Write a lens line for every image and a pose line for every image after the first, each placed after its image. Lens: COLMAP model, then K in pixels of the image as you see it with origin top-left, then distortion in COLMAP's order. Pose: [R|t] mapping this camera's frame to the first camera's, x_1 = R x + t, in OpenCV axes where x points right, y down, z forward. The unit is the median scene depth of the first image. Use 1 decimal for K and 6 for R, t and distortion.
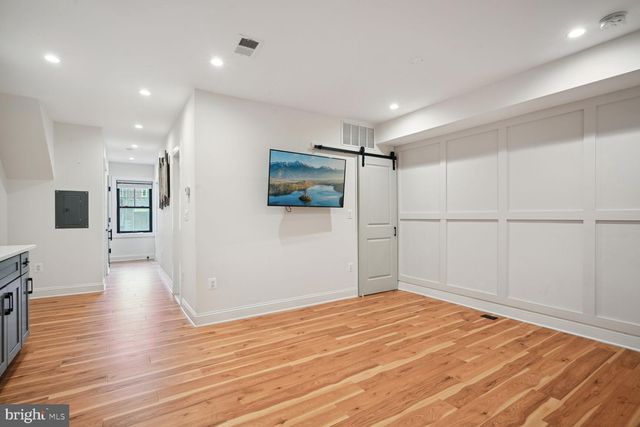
lens RADIAL K [[312.0, 0, 321.2], [0, 312.0, 216.6], [0, 0, 1]] dist [0.042174, -0.018925]
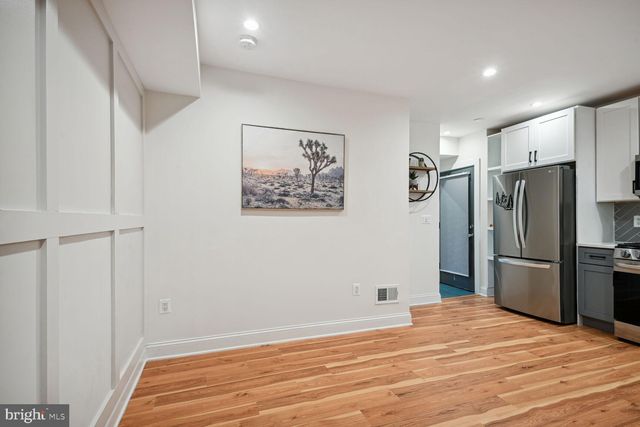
lens RADIAL K [[312.0, 0, 321.2], [0, 312.0, 216.6], [0, 0, 1]] dist [0.042174, -0.018925]
pose [[-0.972162, 0.004909, 0.234259, 0.344012], [0.003636, 0.999976, -0.005866, -0.009207], [-0.234282, -0.004851, -0.972157, 1.647765]]
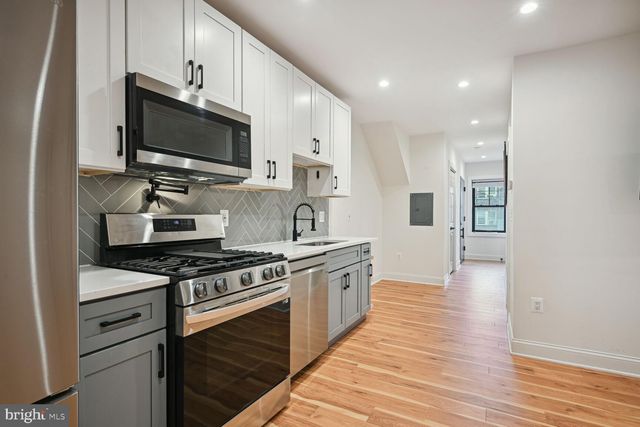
lens RADIAL K [[321.5, 0, 320.0], [0, 321.5, 213.5], [0, 0, 1]] dist [0.002153, 0.000191]
pose [[0.474570, 0.000095, -0.880218, 0.112696], [-0.006105, 0.999976, -0.003183, -0.001542], [0.880196, 0.006884, 0.474560, 0.219920]]
